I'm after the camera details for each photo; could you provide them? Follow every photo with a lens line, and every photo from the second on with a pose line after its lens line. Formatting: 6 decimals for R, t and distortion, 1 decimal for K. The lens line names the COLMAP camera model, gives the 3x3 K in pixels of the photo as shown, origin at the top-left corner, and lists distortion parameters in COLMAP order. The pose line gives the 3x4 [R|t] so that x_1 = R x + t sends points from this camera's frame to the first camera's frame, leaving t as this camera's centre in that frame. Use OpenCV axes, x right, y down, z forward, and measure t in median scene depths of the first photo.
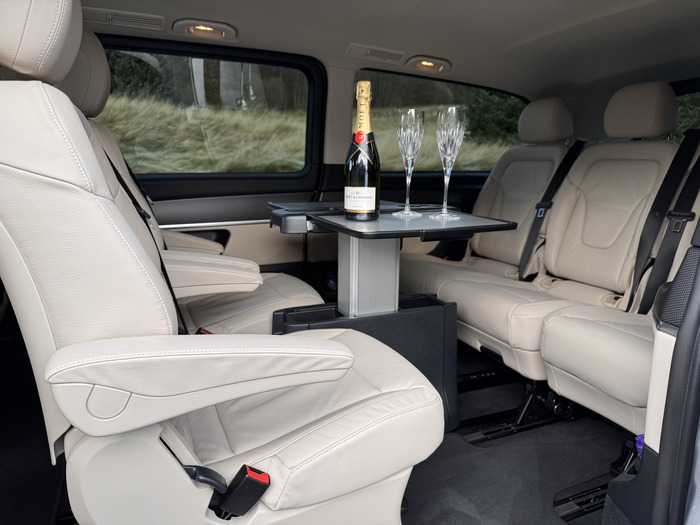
lens RADIAL K [[489.7, 0, 351.1], [0, 489.7, 278.9], [0, 0, 1]] dist [0.062652, -0.114908]
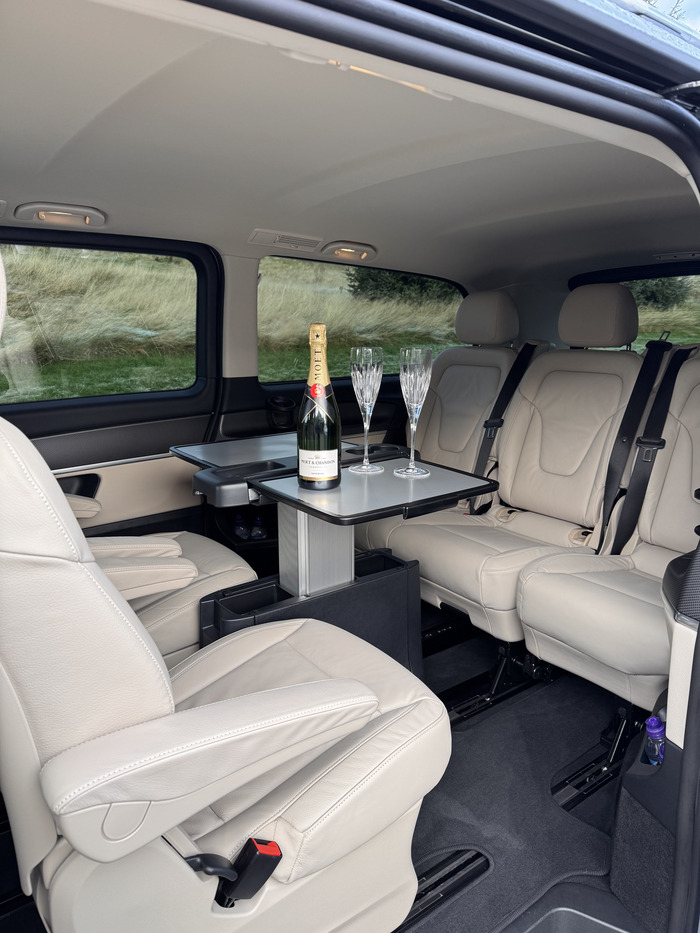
lens RADIAL K [[652.7, 0, 346.2], [0, 652.7, 478.1], [0, 0, 1]] dist [0.062652, -0.114908]
pose [[0.974043, -0.065077, 0.216806, -0.136876], [0.060422, 0.997779, 0.028038, -0.131587], [-0.218149, -0.014211, 0.975812, -0.054927]]
